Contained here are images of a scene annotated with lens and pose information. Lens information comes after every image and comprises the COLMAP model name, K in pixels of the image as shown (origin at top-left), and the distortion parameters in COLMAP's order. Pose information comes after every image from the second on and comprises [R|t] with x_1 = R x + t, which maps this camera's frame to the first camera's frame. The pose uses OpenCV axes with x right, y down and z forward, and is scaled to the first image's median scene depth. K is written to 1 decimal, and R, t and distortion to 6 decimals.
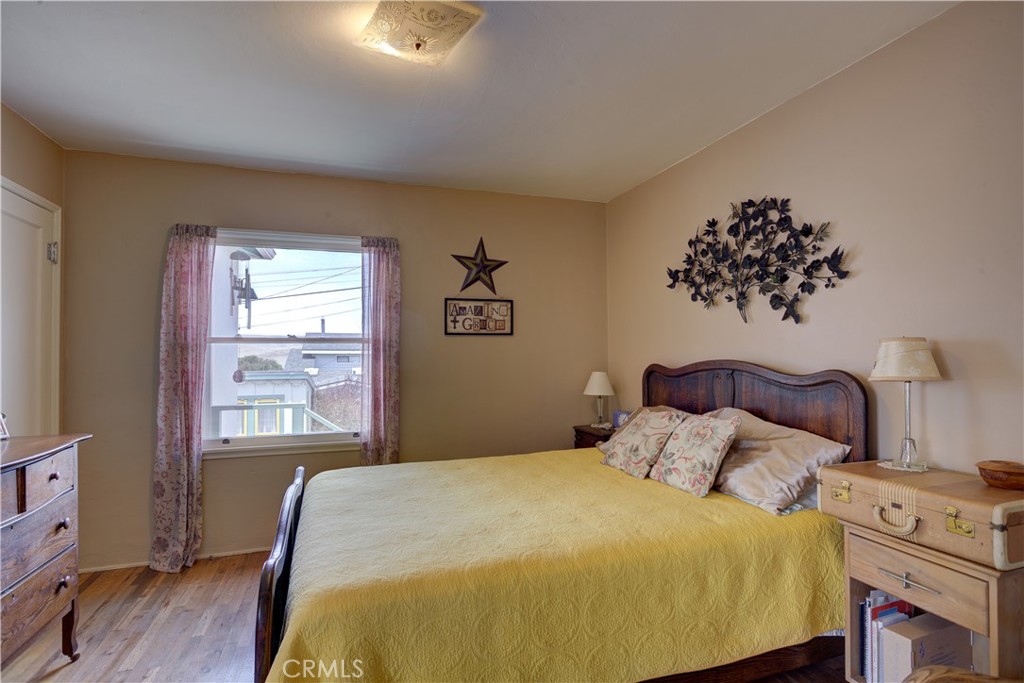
lens RADIAL K [[500.7, 0, 512.0], [0, 500.7, 341.5], [0, 0, 1]] dist [-0.023998, 0.009704]
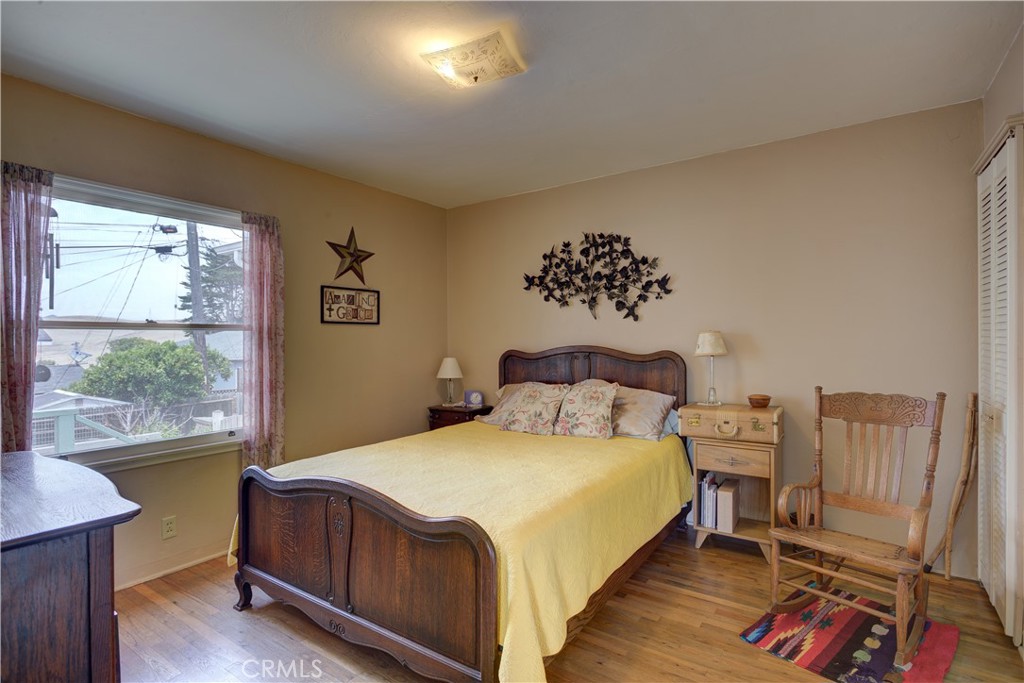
lens RADIAL K [[500.7, 0, 512.0], [0, 500.7, 341.5], [0, 0, 1]] dist [-0.023998, 0.009704]
pose [[0.804378, -0.002648, 0.594112, -0.505345], [-0.008970, 0.999822, 0.016600, 0.003852], [-0.594050, -0.018682, 0.804211, -0.005513]]
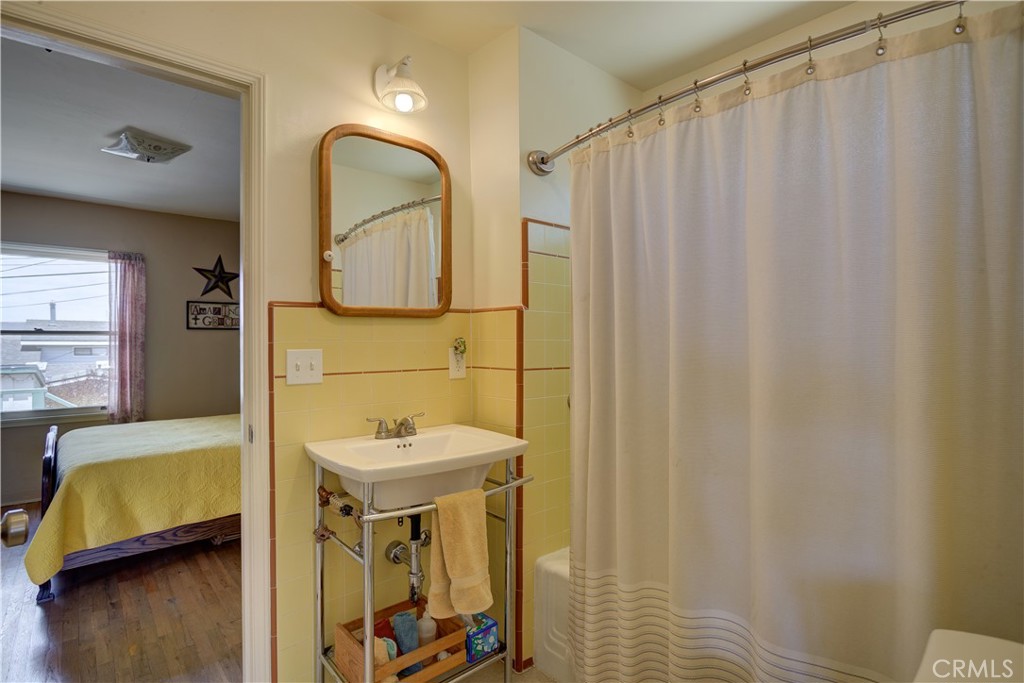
lens RADIAL K [[500.7, 0, 512.0], [0, 500.7, 341.5], [0, 0, 1]] dist [-0.023998, 0.009704]
pose [[0.924794, 0.002622, 0.380460, 0.191580], [-0.009025, 0.999846, 0.015047, -0.010453], [-0.380362, -0.017349, 0.924675, -0.628544]]
